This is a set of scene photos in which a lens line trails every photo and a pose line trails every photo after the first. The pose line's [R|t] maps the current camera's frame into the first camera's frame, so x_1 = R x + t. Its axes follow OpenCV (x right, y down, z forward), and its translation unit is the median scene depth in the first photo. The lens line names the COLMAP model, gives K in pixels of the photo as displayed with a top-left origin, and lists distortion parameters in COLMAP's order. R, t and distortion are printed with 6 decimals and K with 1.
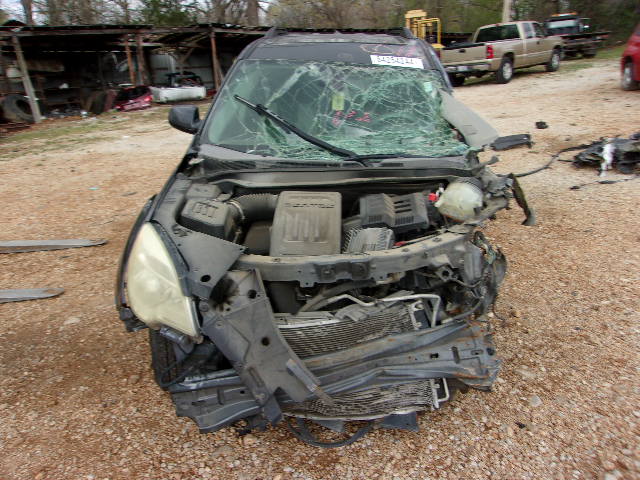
lens RADIAL K [[503.4, 0, 314.9], [0, 503.4, 237.4], [0, 0, 1]] dist [-0.019200, 0.033087]
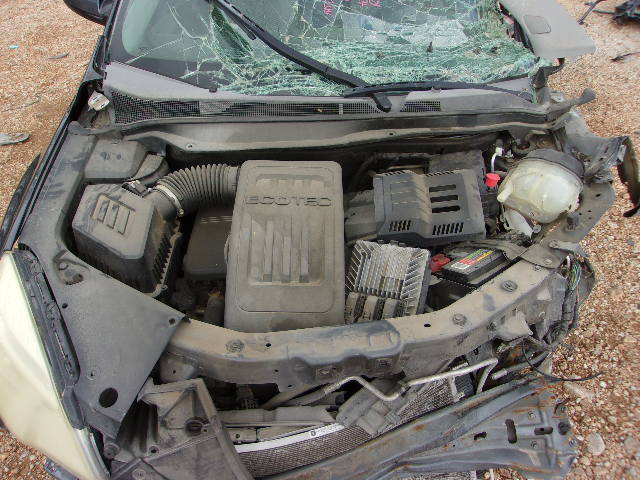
lens RADIAL K [[503.4, 0, 314.9], [0, 503.4, 237.4], [0, 0, 1]] dist [-0.019200, 0.033087]
pose [[0.999046, -0.015145, 0.040966, -0.006628], [0.001171, 0.946909, 0.321499, -0.202379], [-0.043660, -0.321144, 0.946023, 0.397491]]
